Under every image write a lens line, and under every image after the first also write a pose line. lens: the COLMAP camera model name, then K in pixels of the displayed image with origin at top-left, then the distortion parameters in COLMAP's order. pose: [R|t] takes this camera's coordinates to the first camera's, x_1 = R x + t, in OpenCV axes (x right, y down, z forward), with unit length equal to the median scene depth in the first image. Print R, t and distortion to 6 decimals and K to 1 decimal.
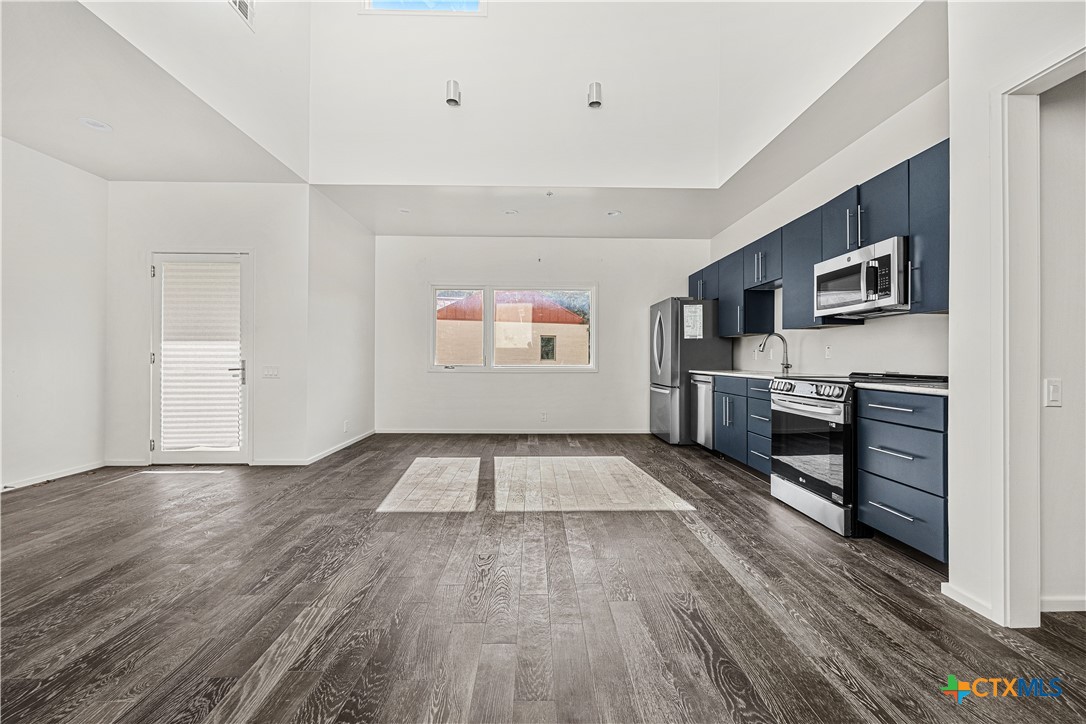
lens RADIAL K [[436.0, 0, 544.4], [0, 436.0, 358.1], [0, 0, 1]] dist [-0.002324, 0.000930]
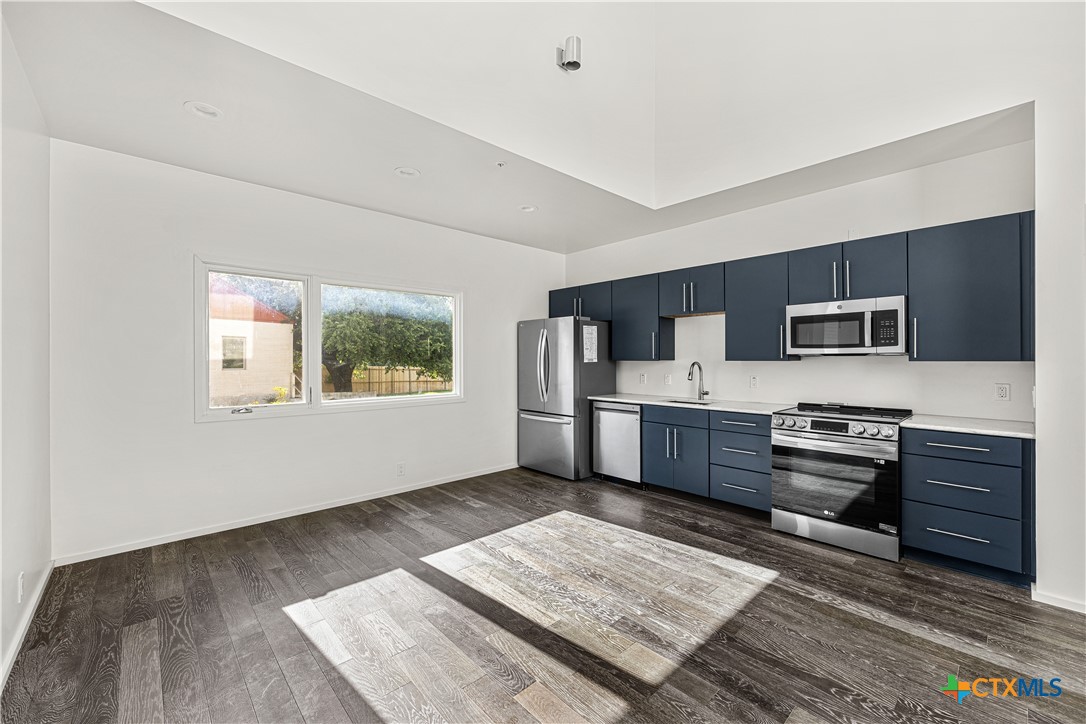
lens RADIAL K [[436.0, 0, 541.2], [0, 436.0, 359.8], [0, 0, 1]] dist [-0.002324, 0.000930]
pose [[0.752850, -0.005335, 0.658170, -0.435456], [0.002972, 0.999985, 0.004705, -0.068511], [-0.658185, -0.001586, 0.752854, 0.461151]]
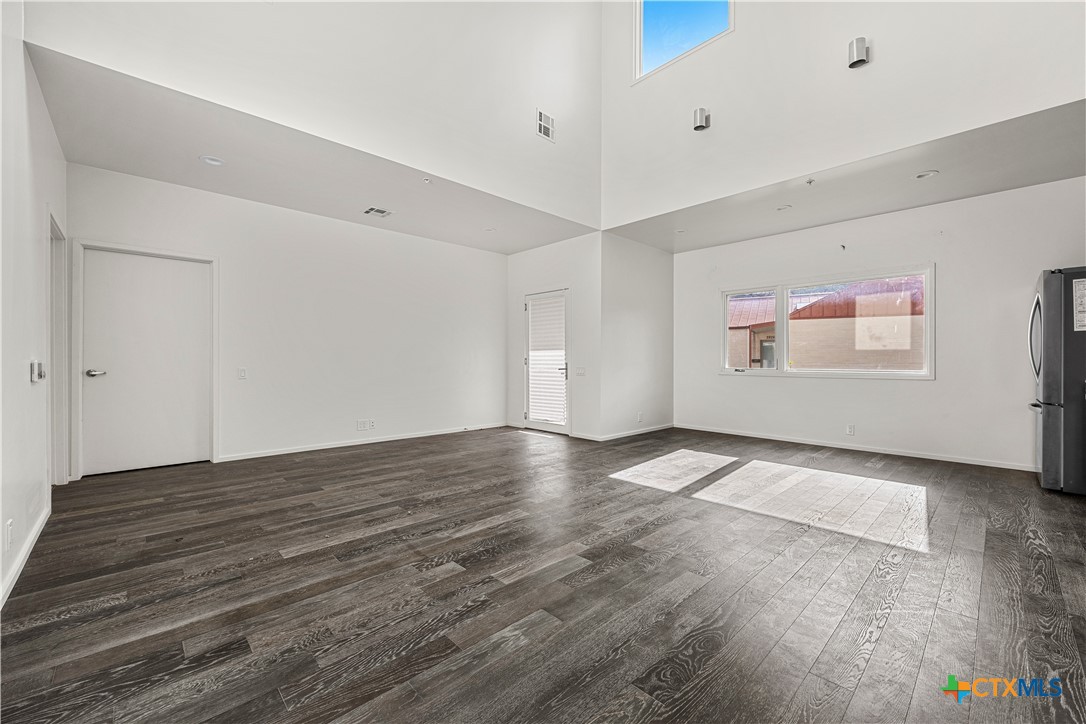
lens RADIAL K [[436.0, 0, 547.1], [0, 436.0, 361.7], [0, 0, 1]] dist [-0.002324, 0.000930]
pose [[0.676348, -0.000556, -0.736582, 0.336691], [0.000298, 1.000000, -0.000481, 0.002050], [0.736582, 0.000106, 0.676348, -0.025471]]
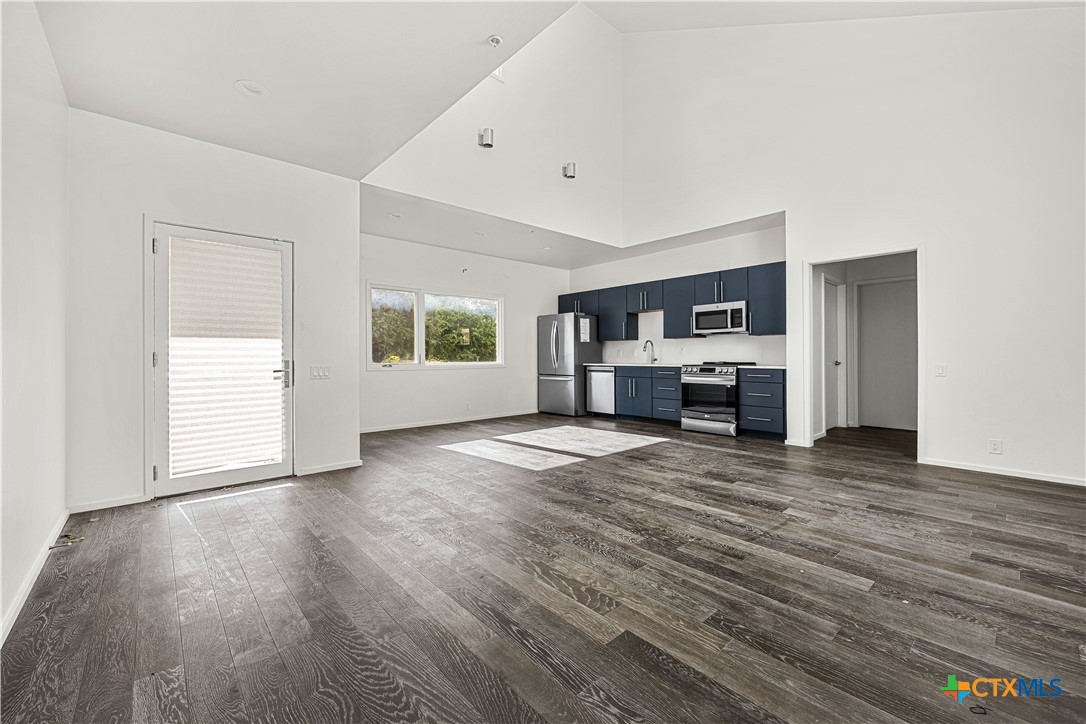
lens RADIAL K [[436.0, 0, 545.0], [0, 436.0, 357.9], [0, 0, 1]] dist [-0.002324, 0.000930]
pose [[0.760240, -0.009659, 0.649571, -0.883317], [0.005989, 0.999951, 0.007859, -0.004500], [-0.649615, -0.002084, 0.760261, -0.027175]]
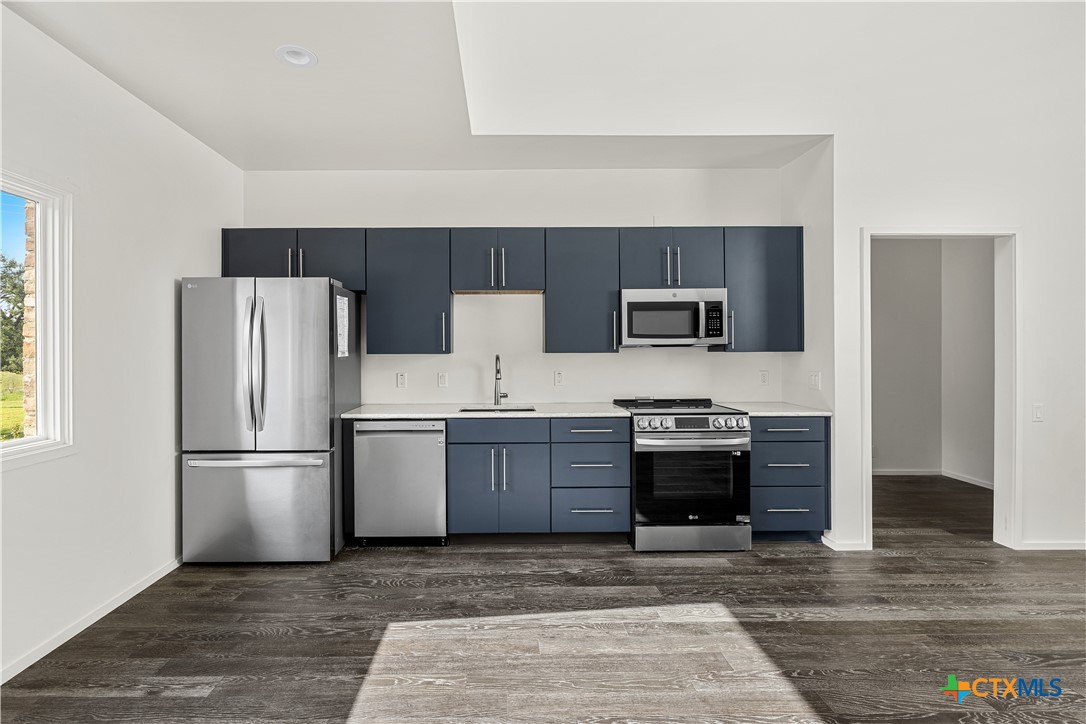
lens RADIAL K [[513.6, 0, 510.5], [0, 513.6, 352.9], [0, 0, 1]] dist [-0.004166, -0.000237]
pose [[0.022361, -0.006796, 0.999727, -0.391134], [0.003918, 0.999970, 0.006710, -0.067210], [-0.999742, 0.003767, 0.022387, 0.959549]]
